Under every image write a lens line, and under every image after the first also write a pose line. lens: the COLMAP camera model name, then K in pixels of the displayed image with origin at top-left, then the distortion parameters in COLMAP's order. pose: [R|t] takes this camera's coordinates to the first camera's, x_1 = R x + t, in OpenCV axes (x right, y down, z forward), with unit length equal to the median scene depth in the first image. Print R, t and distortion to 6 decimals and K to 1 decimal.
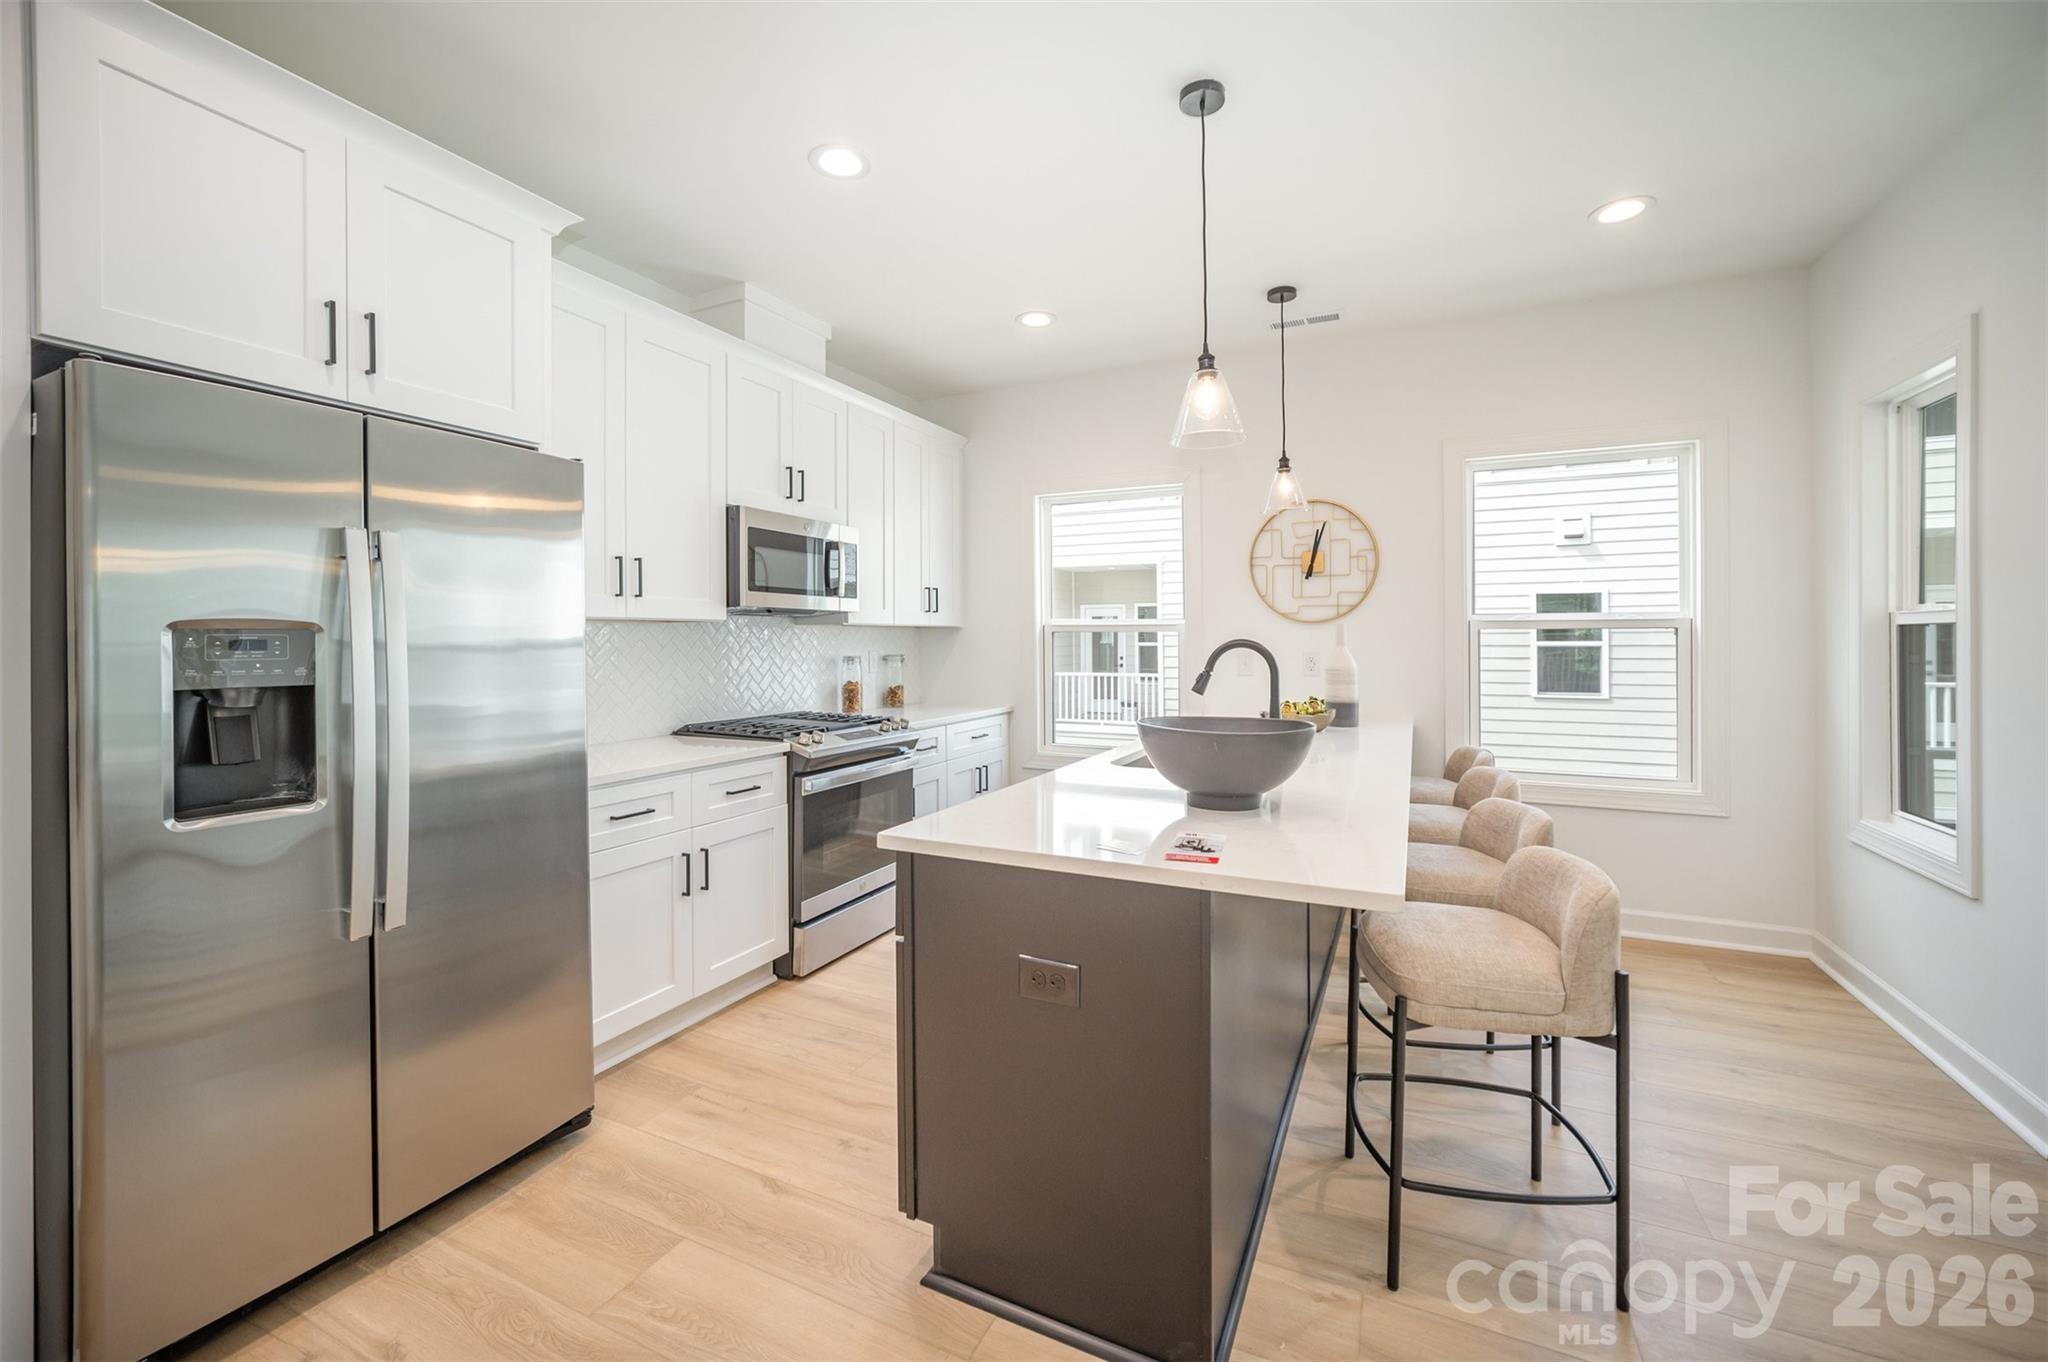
lens RADIAL K [[829.4, 0, 1037.6], [0, 829.4, 644.5], [0, 0, 1]] dist [0.000654, 0.000437]
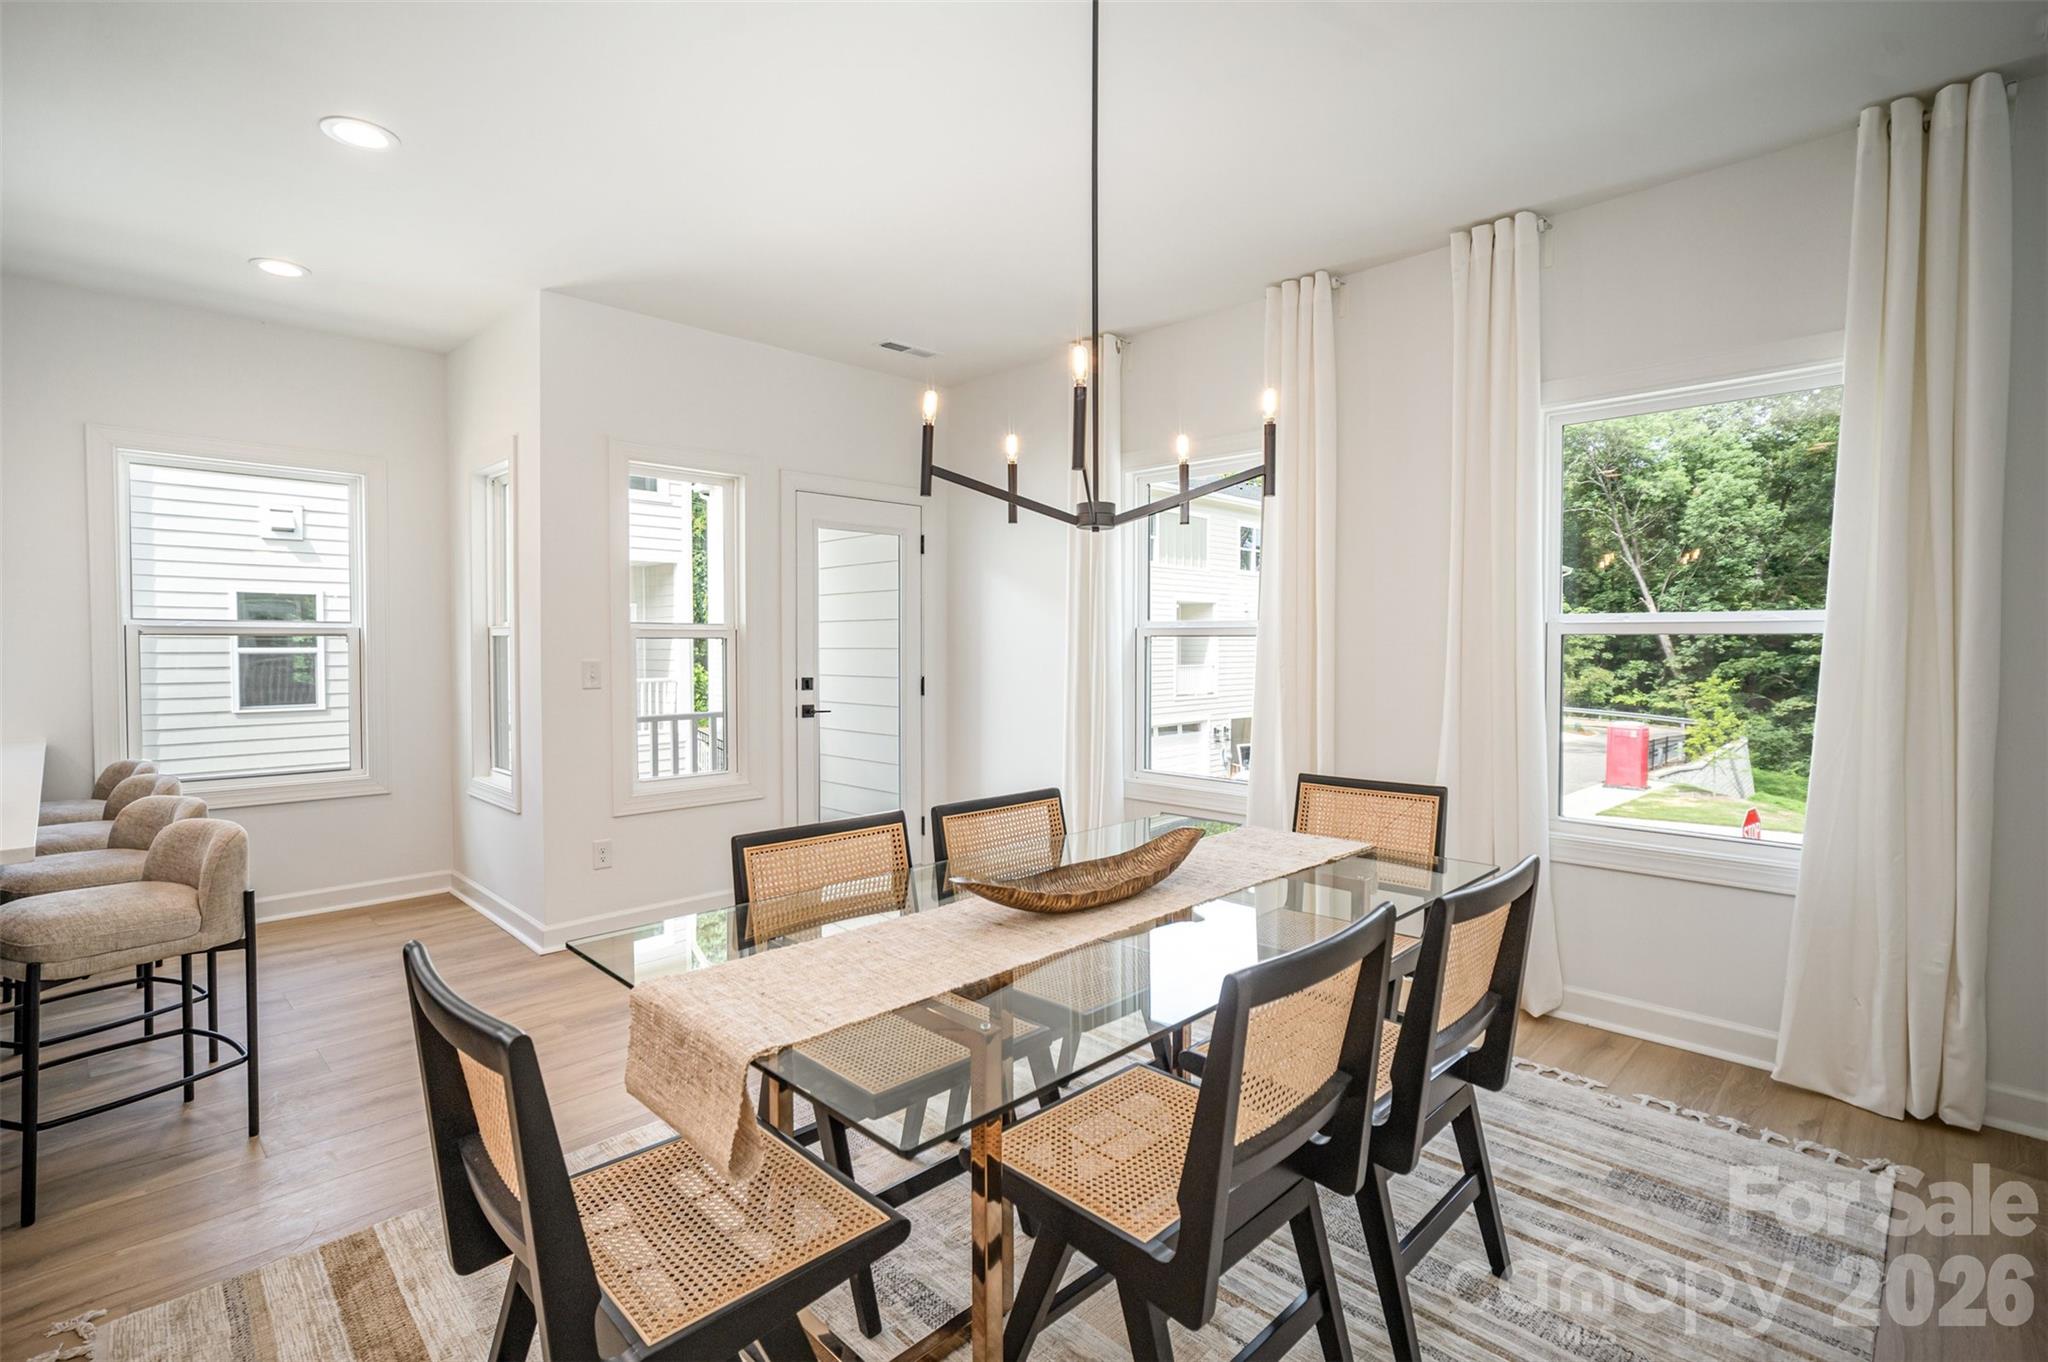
lens RADIAL K [[953.6, 0, 1025.2], [0, 953.6, 666.9], [0, 0, 1]] dist [0.001753, 0.002445]
pose [[0.344218, -0.019010, 0.938697, -0.132041], [0.004069, 0.999816, 0.018755, 0.001574], [-0.938881, -0.002637, 0.344232, -0.300021]]
